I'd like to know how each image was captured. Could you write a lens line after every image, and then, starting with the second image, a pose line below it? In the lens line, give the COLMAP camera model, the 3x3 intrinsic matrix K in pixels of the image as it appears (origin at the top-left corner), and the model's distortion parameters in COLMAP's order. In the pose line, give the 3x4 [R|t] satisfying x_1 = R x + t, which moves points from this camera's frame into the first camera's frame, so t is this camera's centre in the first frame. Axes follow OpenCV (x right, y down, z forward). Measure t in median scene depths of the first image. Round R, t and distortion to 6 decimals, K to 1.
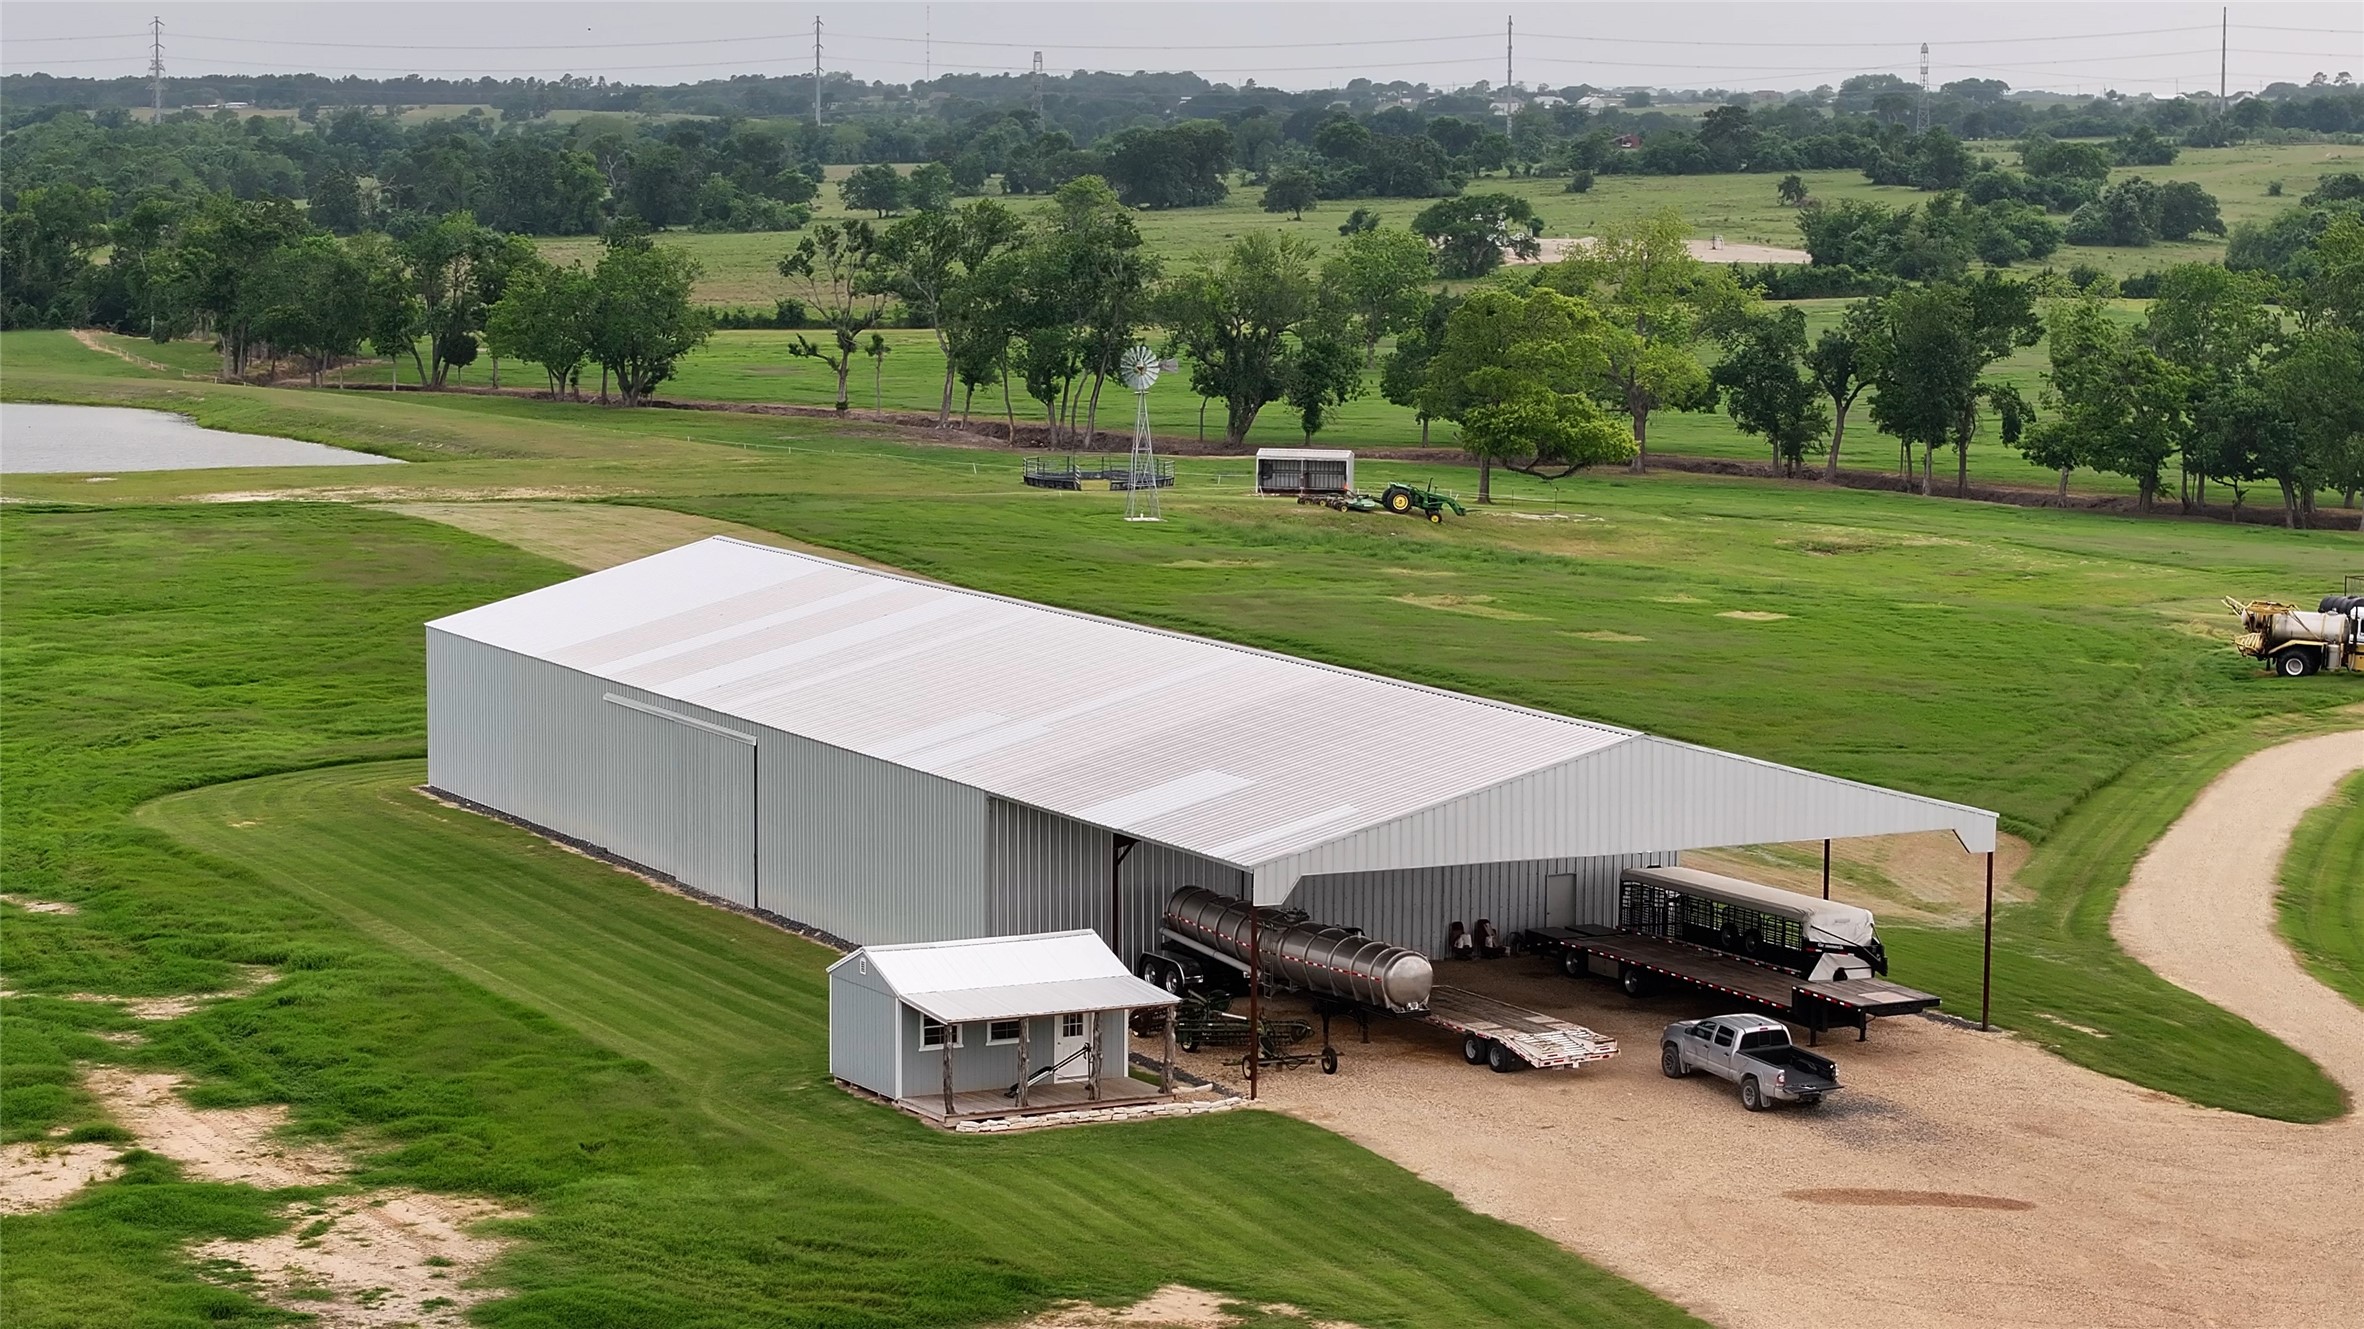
lens RADIAL K [[5197.7, 0, 1182.0], [0, 5197.7, 664.5], [0, 0, 1]] dist [-0.221663, 0.807121]
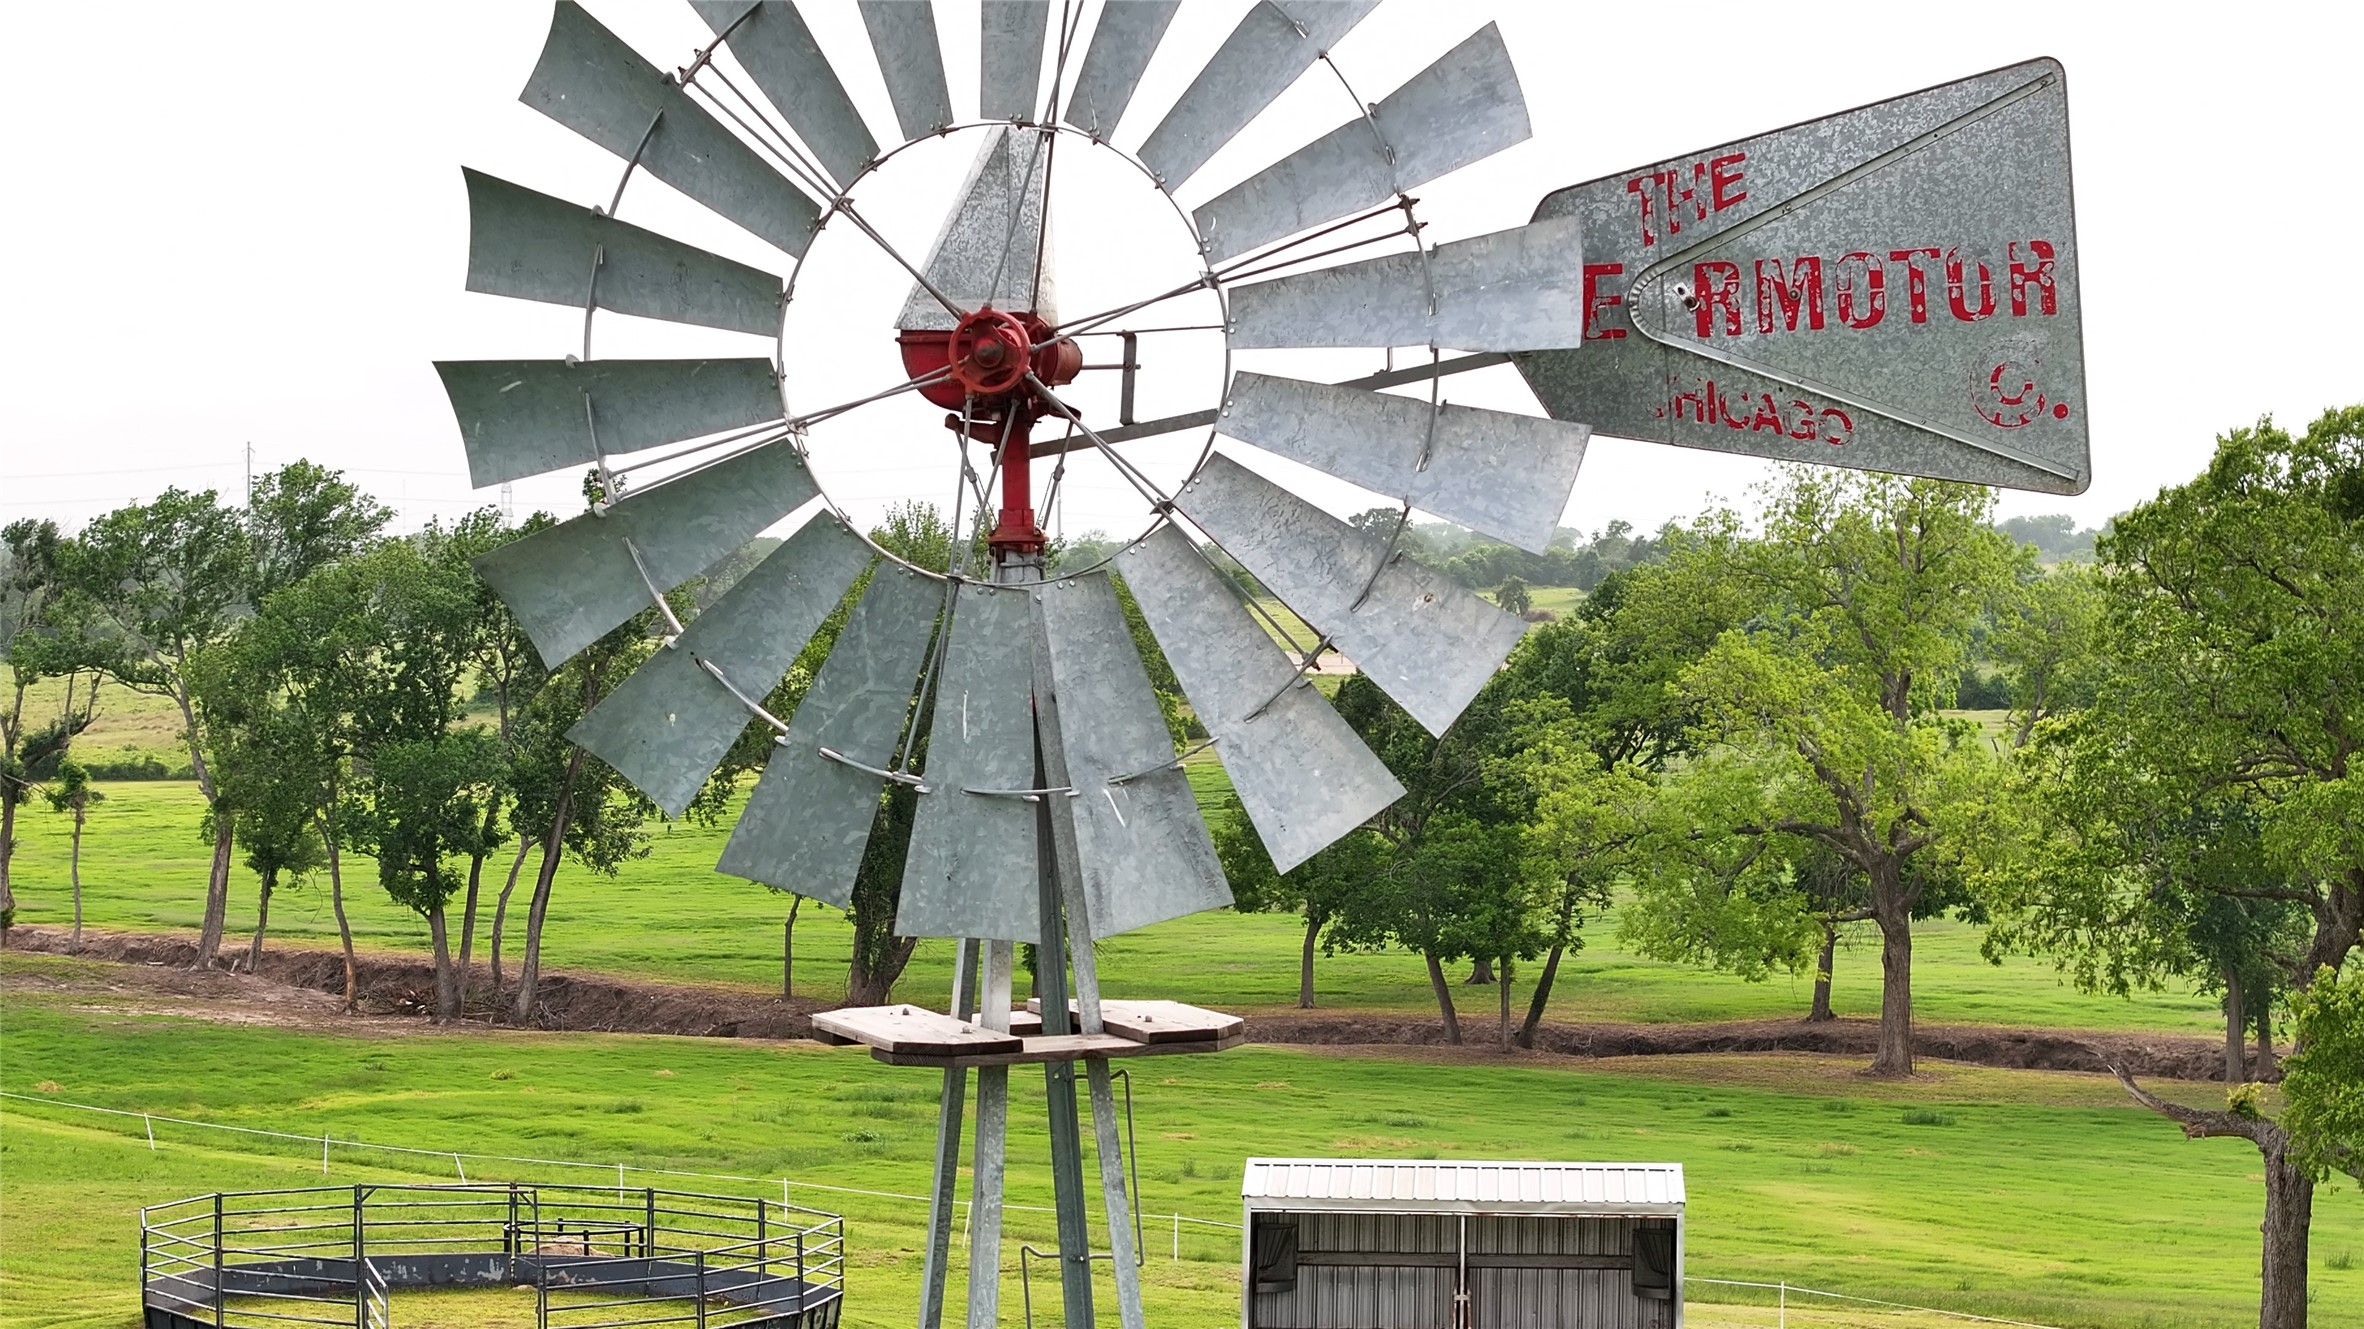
lens RADIAL K [[5197.7, 0, 1182.0], [0, 5197.7, 664.5], [0, 0, 1]] dist [-0.221663, 0.807121]
pose [[0.994957, -0.005875, 0.100135, -0.006860], [0.015193, 0.995592, -0.092550, -0.030665], [-0.099149, 0.093605, 0.990660, 0.574652]]
